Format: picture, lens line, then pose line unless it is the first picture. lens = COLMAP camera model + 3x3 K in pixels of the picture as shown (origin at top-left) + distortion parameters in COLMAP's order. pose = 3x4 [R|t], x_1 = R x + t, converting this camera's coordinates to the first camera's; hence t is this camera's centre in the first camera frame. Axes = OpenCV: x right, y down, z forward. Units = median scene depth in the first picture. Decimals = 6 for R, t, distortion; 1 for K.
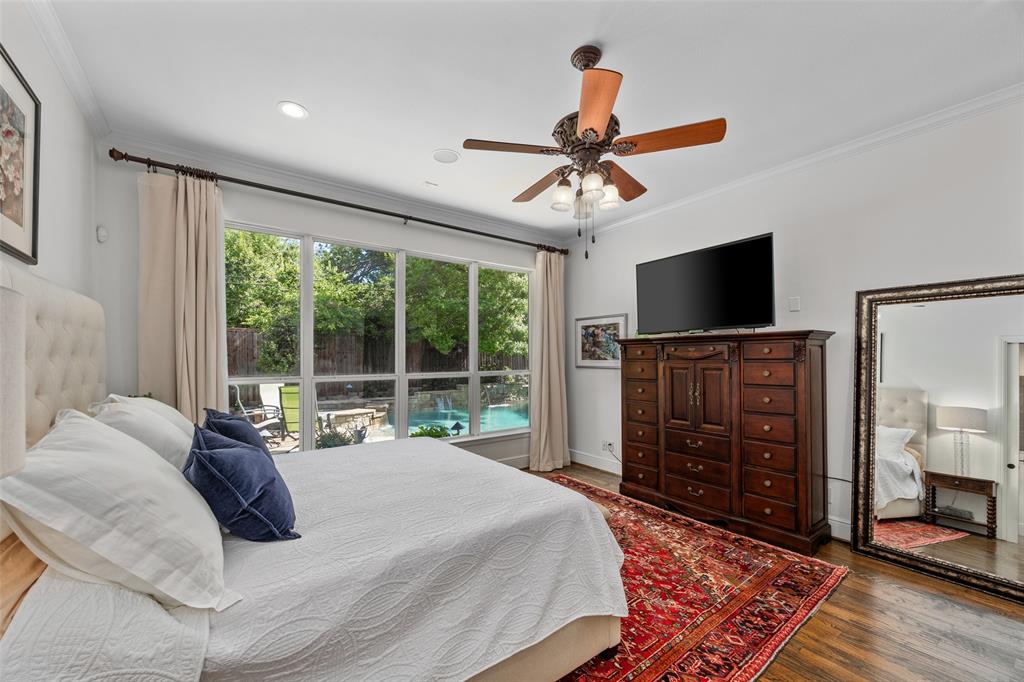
lens RADIAL K [[401.0, 0, 493.9], [0, 401.0, 354.1], [0, 0, 1]] dist [-0.006783, 0.000010]
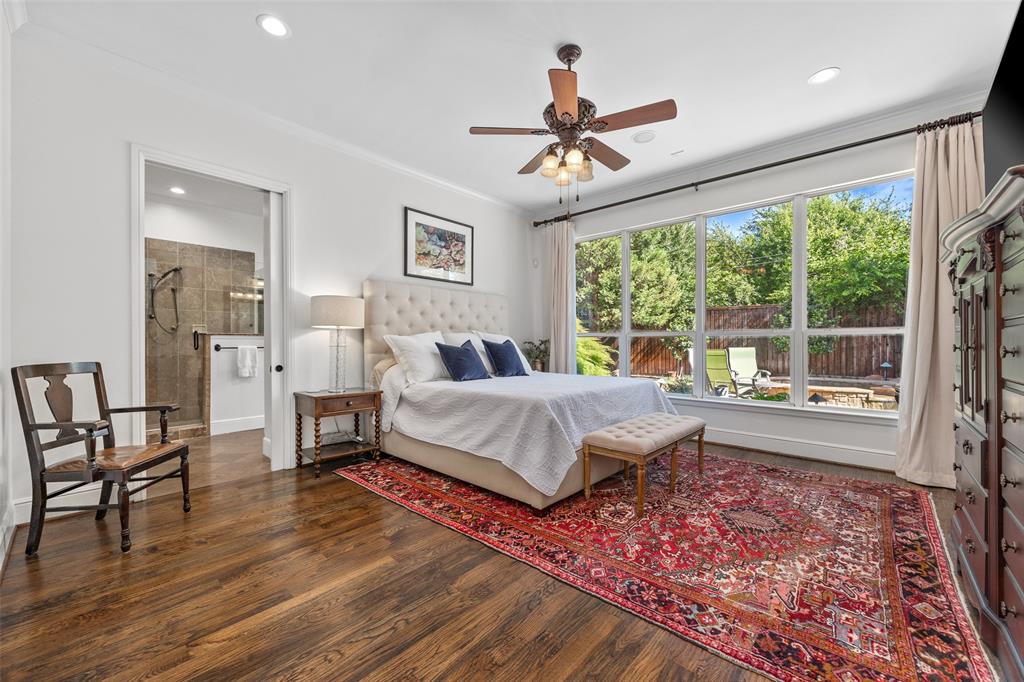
lens RADIAL K [[403.2, 0, 506.9], [0, 403.2, 343.6], [0, 0, 1]] dist [-0.001885, -0.000266]
pose [[0.202704, 0.003631, -0.979233, 1.061714], [0.009663, 0.999937, 0.005708, 0.105539], [0.979192, -0.010619, 0.202656, 0.411932]]
